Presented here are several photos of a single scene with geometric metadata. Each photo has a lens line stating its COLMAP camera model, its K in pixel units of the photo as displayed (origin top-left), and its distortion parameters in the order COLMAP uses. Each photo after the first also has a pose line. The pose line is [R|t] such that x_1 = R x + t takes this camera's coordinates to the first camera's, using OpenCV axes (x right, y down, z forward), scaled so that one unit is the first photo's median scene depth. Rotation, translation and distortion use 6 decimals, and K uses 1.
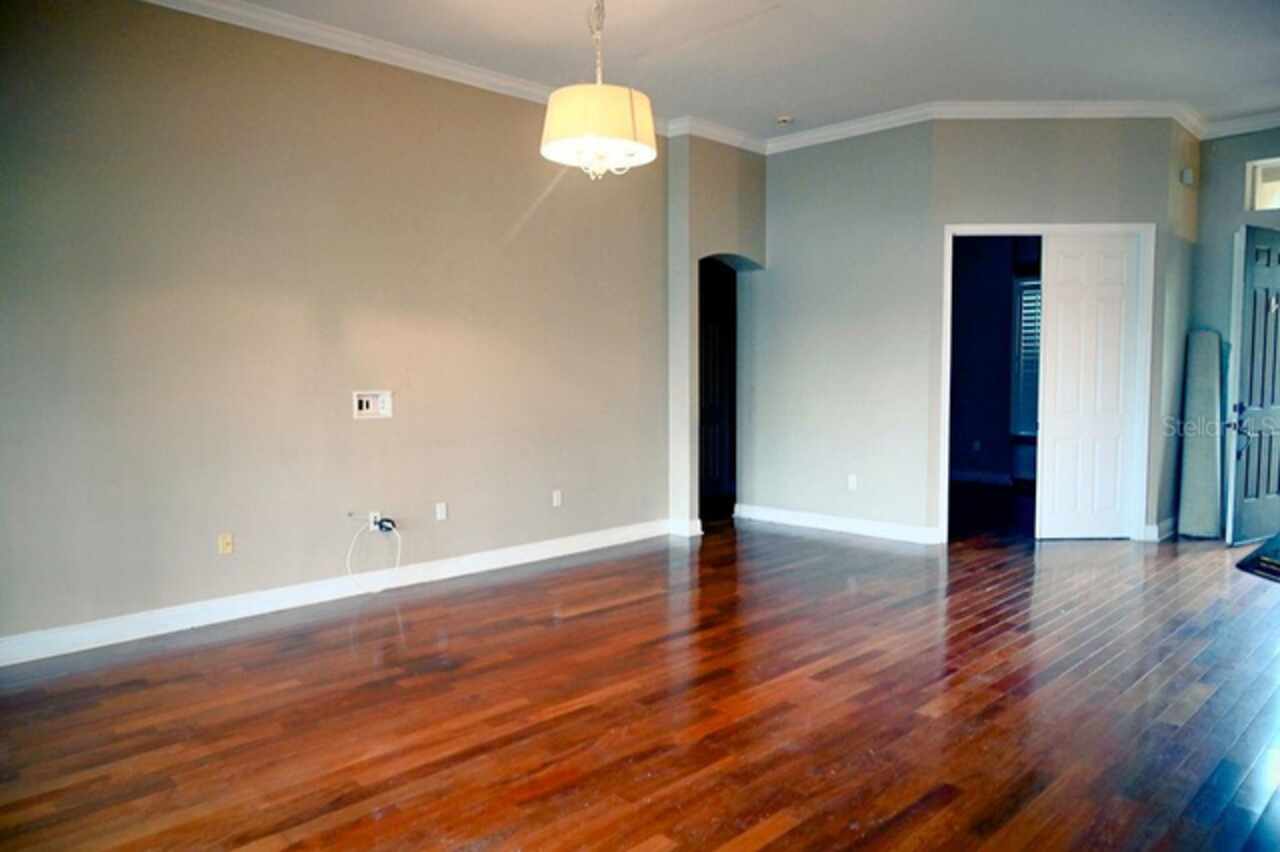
lens RADIAL K [[901.3, 0, 637.0], [0, 901.3, 427.0], [0, 0, 1]] dist [-0.005128, -0.004389]
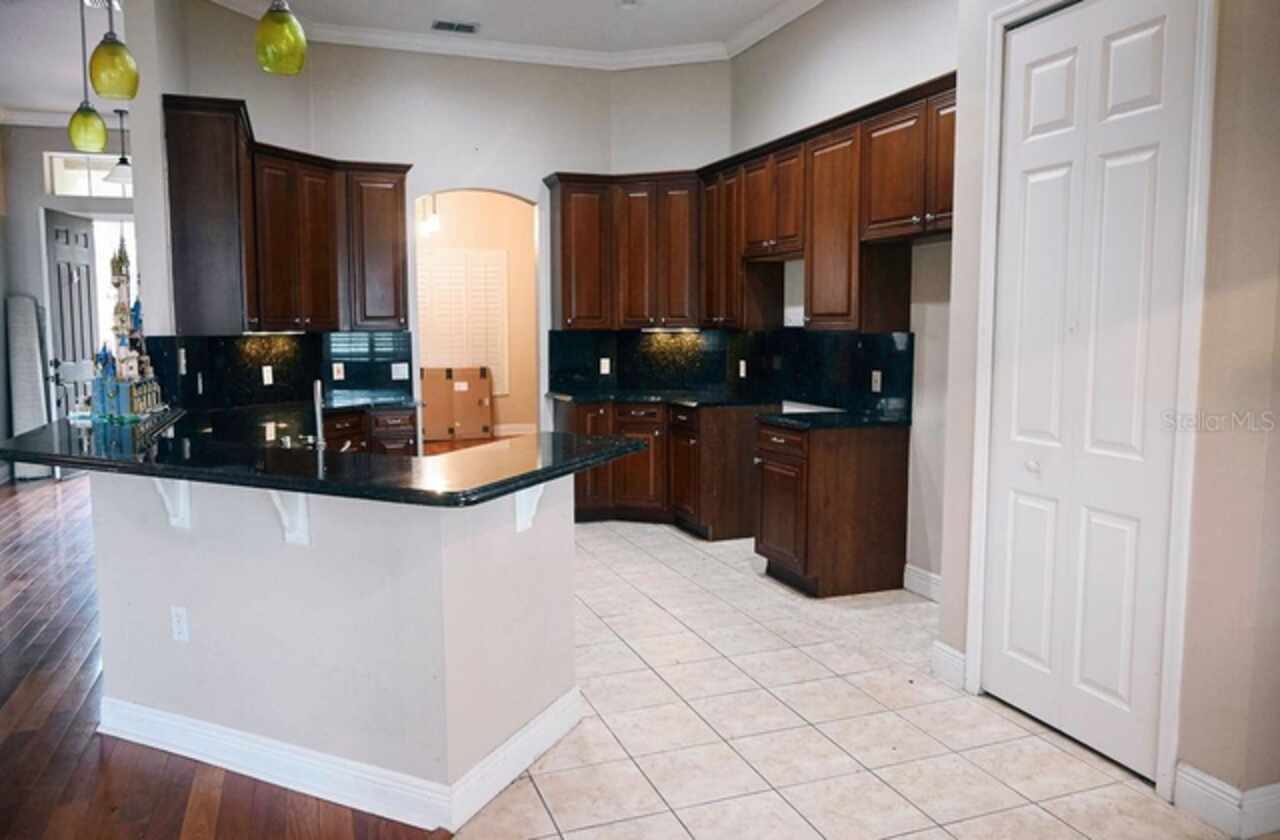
lens RADIAL K [[901.3, 0, 635.7], [0, 901.3, 419.0], [0, 0, 1]] dist [-0.005128, -0.004389]
pose [[0.433204, -0.087372, 0.897051, -0.065199], [0.058151, 0.995926, 0.068920, 0.014706], [-0.899418, 0.022308, 0.436520, -0.200388]]
